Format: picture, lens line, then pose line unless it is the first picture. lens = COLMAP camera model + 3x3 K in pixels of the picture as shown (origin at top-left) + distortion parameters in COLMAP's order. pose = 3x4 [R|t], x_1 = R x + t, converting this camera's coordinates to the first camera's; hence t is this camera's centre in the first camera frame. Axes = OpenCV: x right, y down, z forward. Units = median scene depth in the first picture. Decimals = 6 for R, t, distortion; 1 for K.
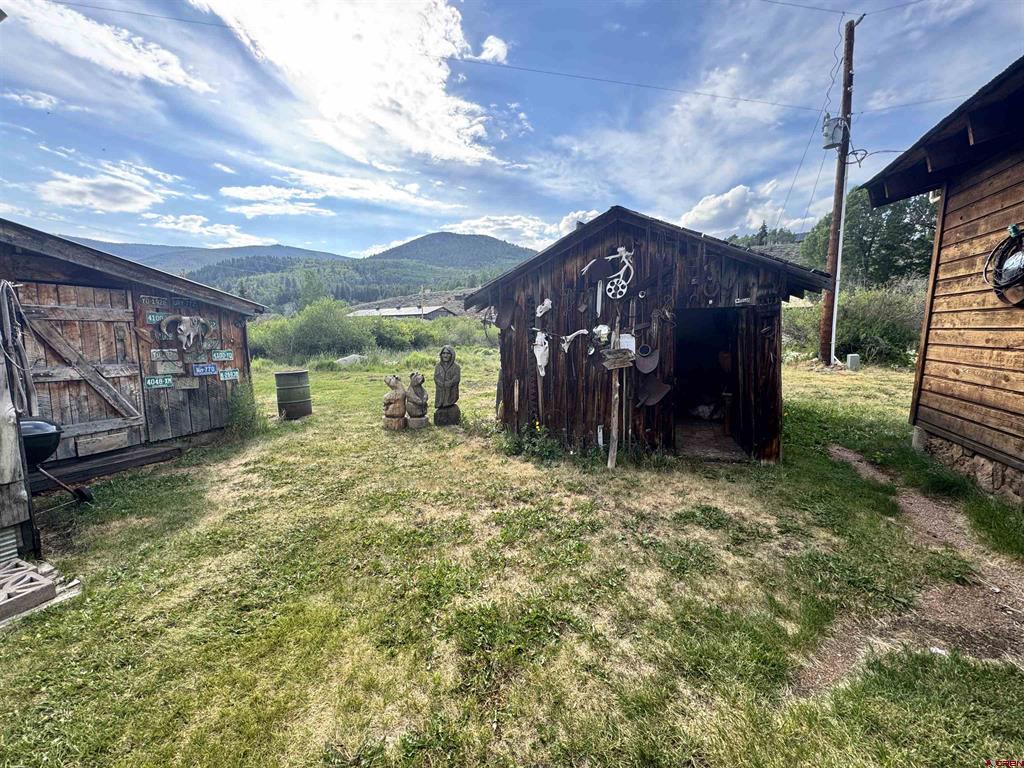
lens RADIAL K [[407.0, 0, 508.5], [0, 407.0, 386.3], [0, 0, 1]] dist [-0.001170, -0.000204]
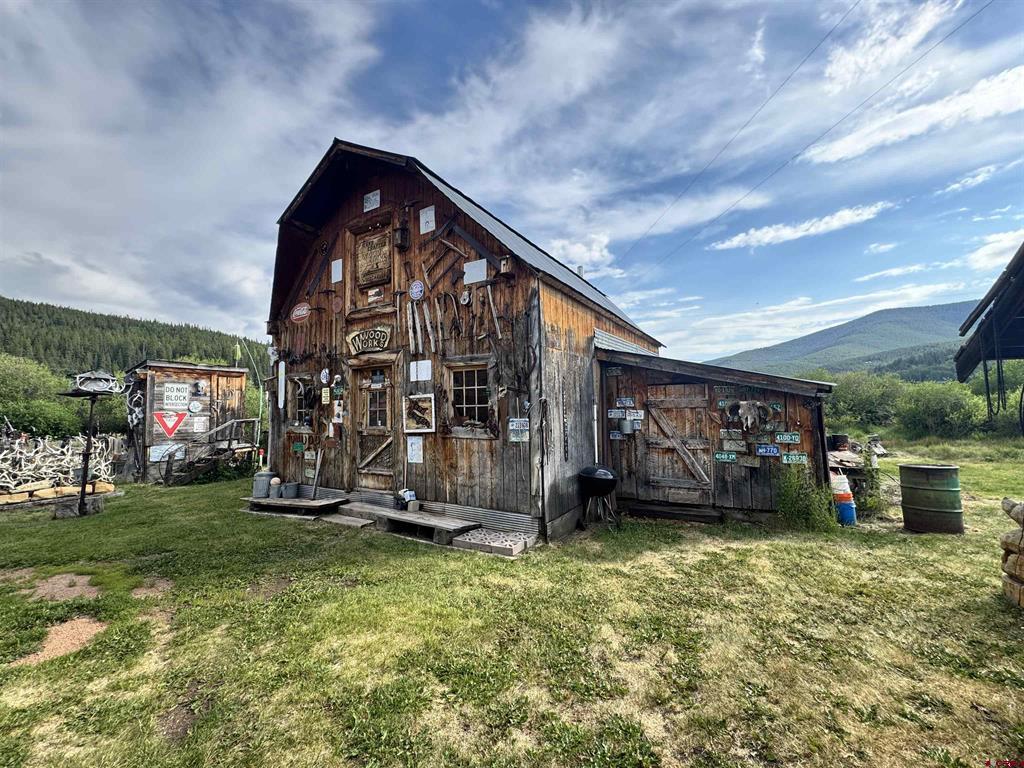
lens RADIAL K [[407.0, 0, 512.7], [0, 407.0, 389.3], [0, 0, 1]] dist [-0.001170, -0.000204]
pose [[-0.125157, -0.045100, -0.991111, 0.439479], [-0.103556, 0.994104, -0.032159, -0.113472], [0.986718, 0.098611, -0.129089, 0.569723]]
